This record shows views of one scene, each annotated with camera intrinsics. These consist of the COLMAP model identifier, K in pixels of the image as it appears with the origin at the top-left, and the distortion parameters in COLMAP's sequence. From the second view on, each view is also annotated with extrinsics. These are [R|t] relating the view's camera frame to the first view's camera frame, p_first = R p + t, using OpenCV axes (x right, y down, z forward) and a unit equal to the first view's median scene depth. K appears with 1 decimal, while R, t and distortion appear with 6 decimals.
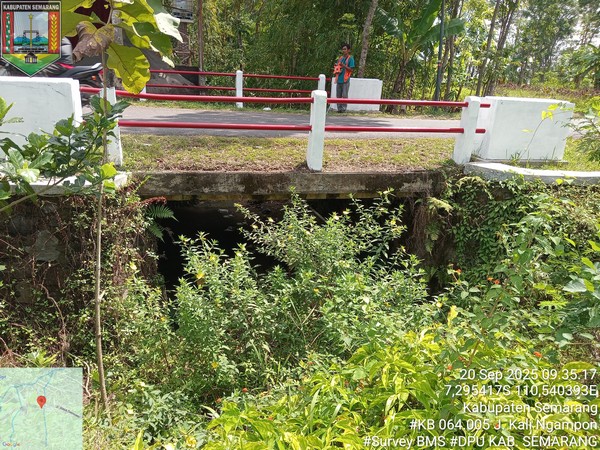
lens RADIAL K [[484.4, 0, 300.0], [0, 484.4, 225.0], [0, 0, 1]] dist [-0.050900, -0.010473]
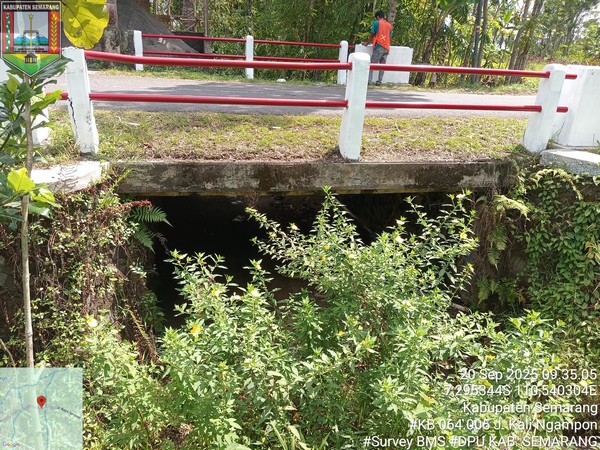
lens RADIAL K [[484.4, 0, 300.0], [0, 484.4, 225.0], [0, 0, 1]] dist [-0.050900, -0.010473]
pose [[0.999843, 0.008521, -0.015536, -0.037634], [-0.007706, 0.998629, 0.051781, -0.049804], [0.015956, -0.051653, 0.998538, 0.236755]]
